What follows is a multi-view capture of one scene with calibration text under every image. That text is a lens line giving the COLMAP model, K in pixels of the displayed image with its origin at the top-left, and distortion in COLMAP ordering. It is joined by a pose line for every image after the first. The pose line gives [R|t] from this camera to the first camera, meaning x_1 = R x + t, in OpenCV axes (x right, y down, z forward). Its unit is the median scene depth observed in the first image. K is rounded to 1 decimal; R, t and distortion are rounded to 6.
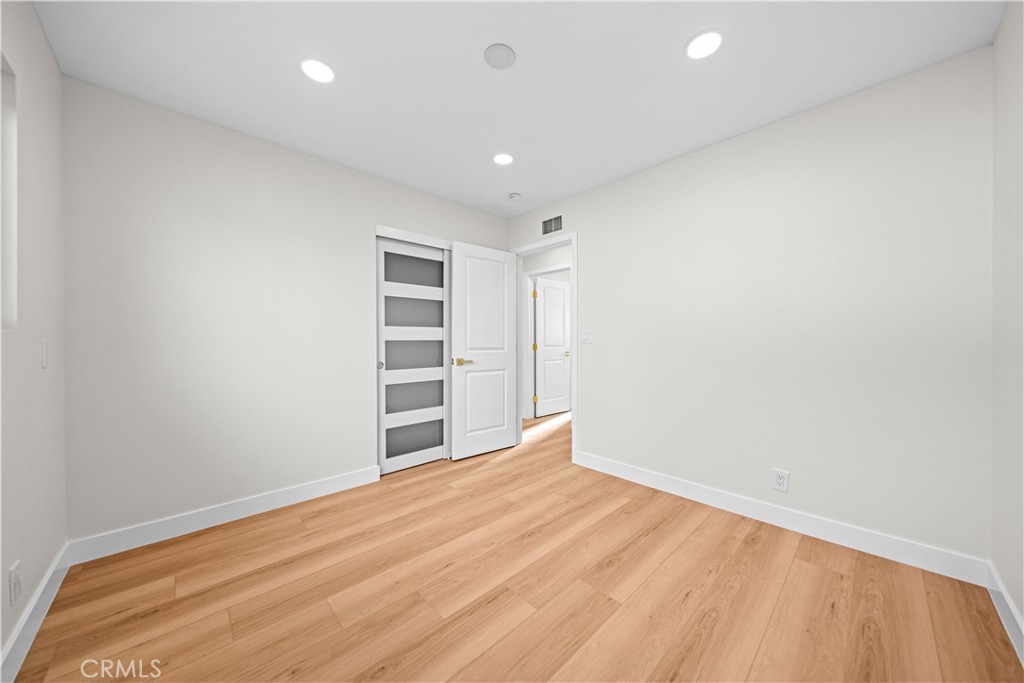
lens RADIAL K [[356.4, 0, 515.8], [0, 356.4, 344.0], [0, 0, 1]] dist [-0.006412, -0.000384]
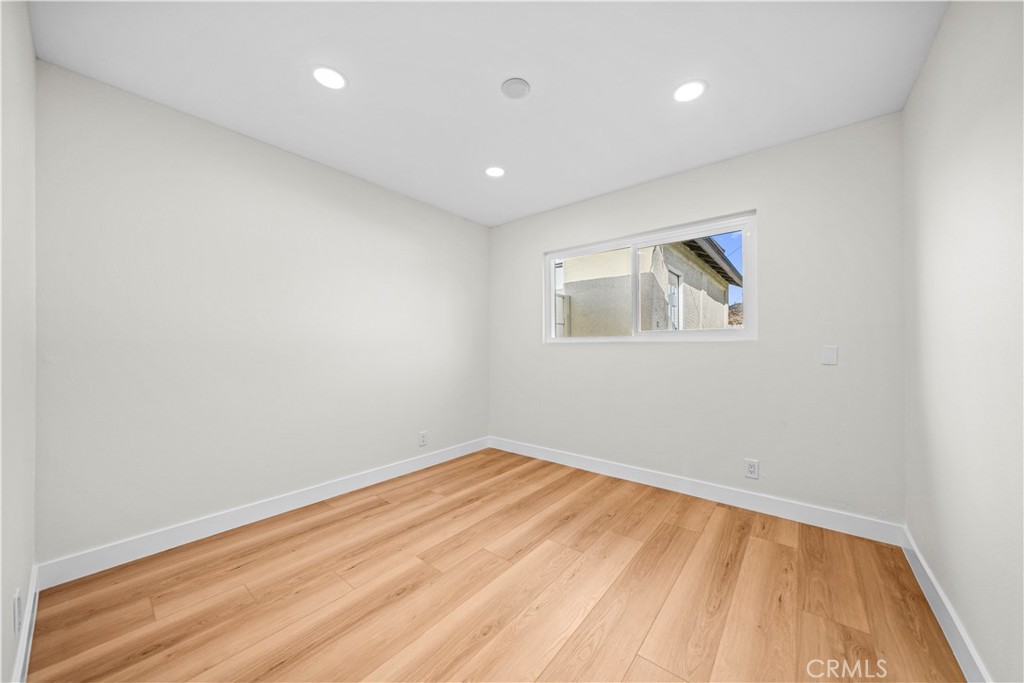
lens RADIAL K [[356.4, 0, 517.3], [0, 356.4, 346.1], [0, 0, 1]] dist [-0.006412, -0.000384]
pose [[-0.992659, 0.002714, -0.120916, 0.082172], [0.001379, 0.999937, 0.011118, -0.023215], [0.120939, 0.010869, -0.992600, 2.058481]]
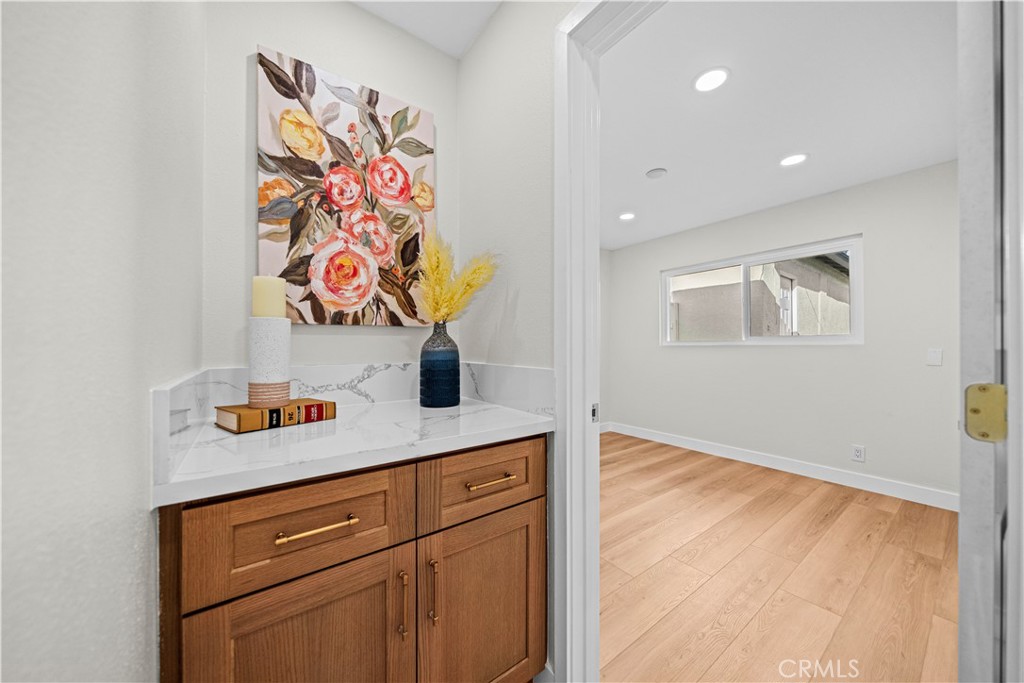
lens RADIAL K [[356.4, 0, 513.1], [0, 356.4, 344.7], [0, 0, 1]] dist [-0.006412, -0.000384]
pose [[-0.991585, -0.000567, 0.129459, 0.385498], [-0.000055, 0.999992, 0.003960, -0.034953], [-0.129460, 0.003920, -0.991577, 2.643988]]
